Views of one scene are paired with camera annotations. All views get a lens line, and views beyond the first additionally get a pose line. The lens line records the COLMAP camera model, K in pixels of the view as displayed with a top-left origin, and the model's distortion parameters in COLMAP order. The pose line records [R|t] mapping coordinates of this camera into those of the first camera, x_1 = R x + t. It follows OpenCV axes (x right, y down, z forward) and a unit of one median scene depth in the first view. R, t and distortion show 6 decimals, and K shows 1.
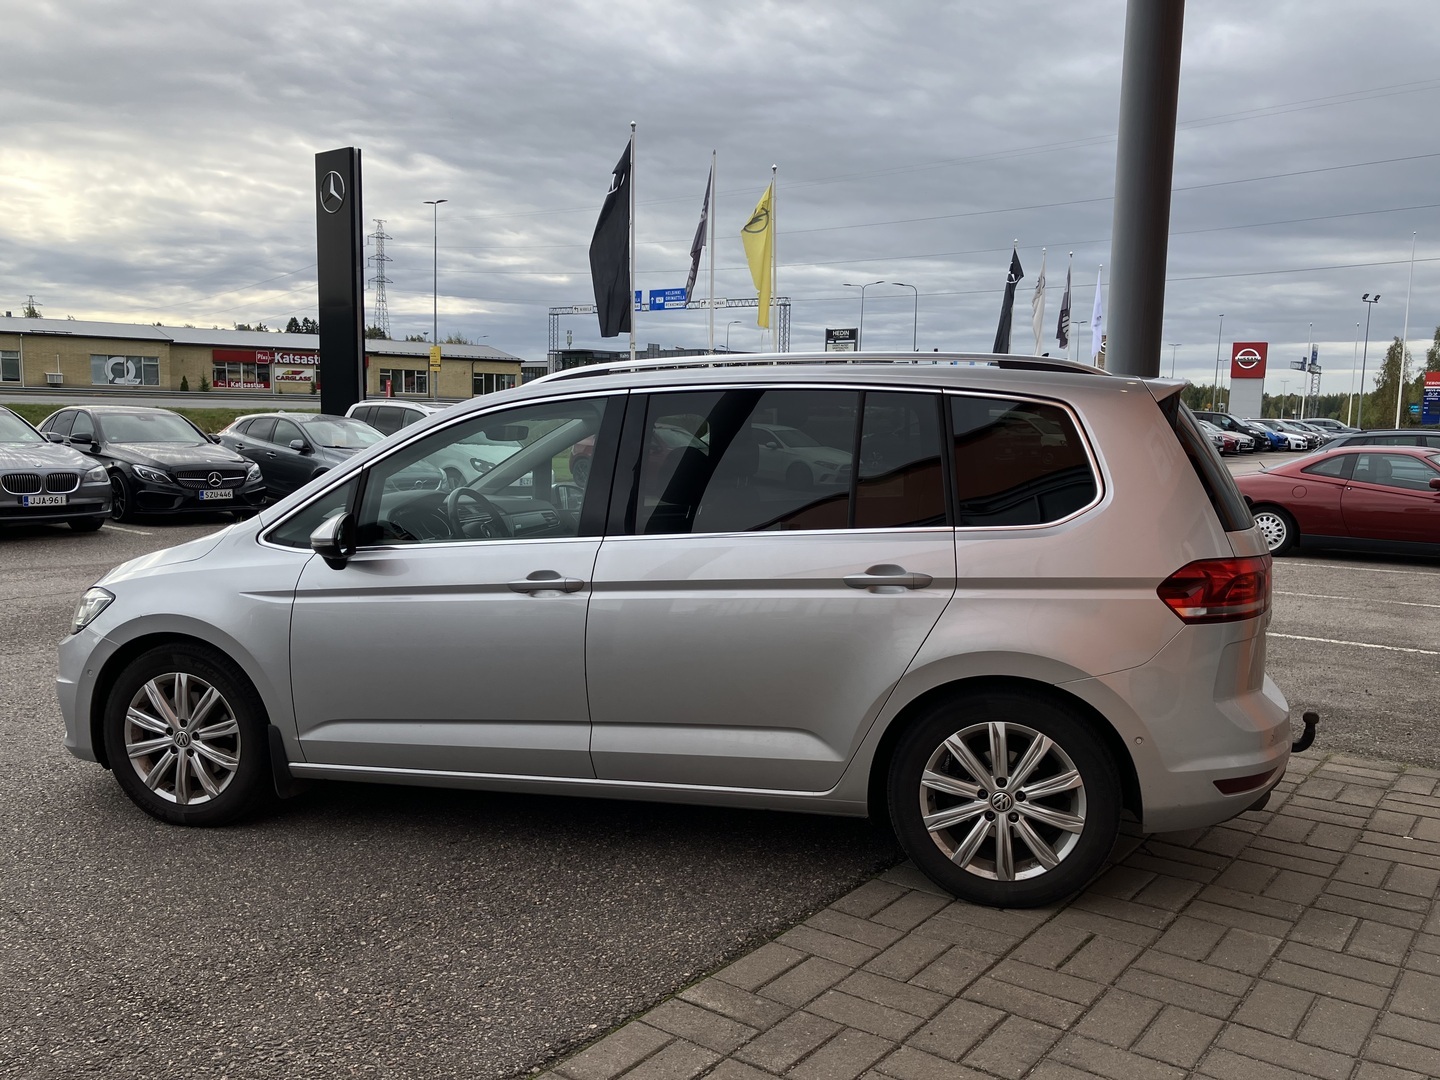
lens RADIAL K [[1184.2, 0, 727.5], [0, 1184.2, 546.4], [0, 0, 1]] dist [-0.008660, -0.014824]
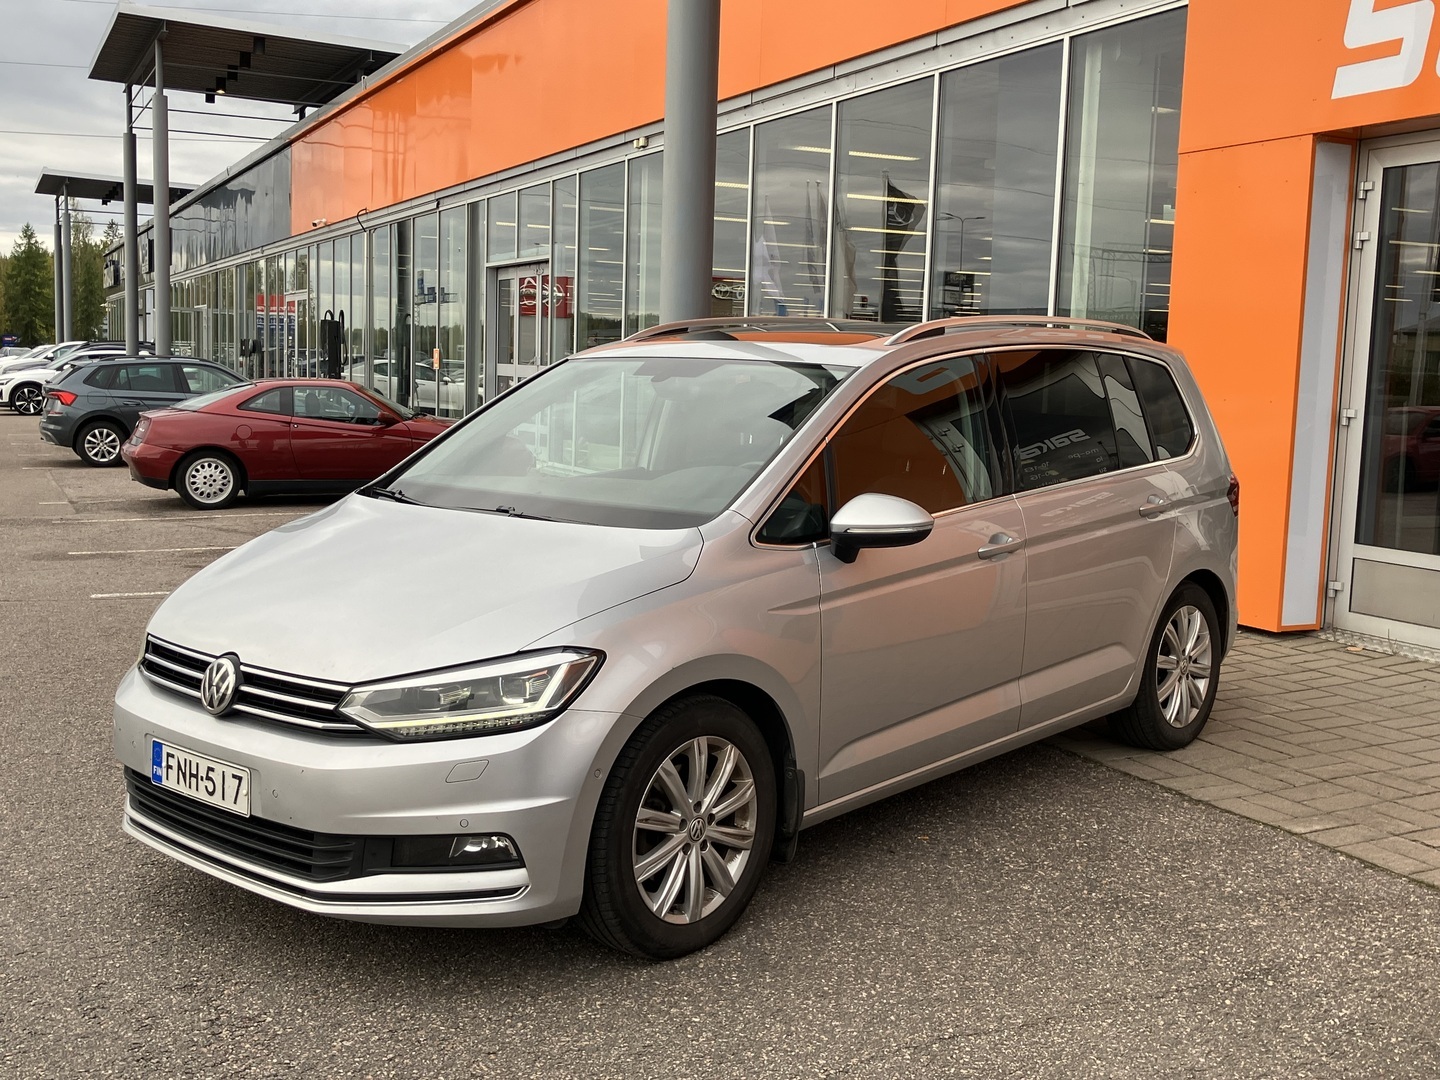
lens RADIAL K [[1562.8, 0, 723.4], [0, 1562.8, 548.1], [0, 0, 1]] dist [0.008113, 0.000000]
pose [[0.451404, -0.107801, 0.885784, -1.323846], [0.080599, 0.993544, 0.079841, -0.084802], [-0.888672, 0.035353, 0.457178, 0.562622]]
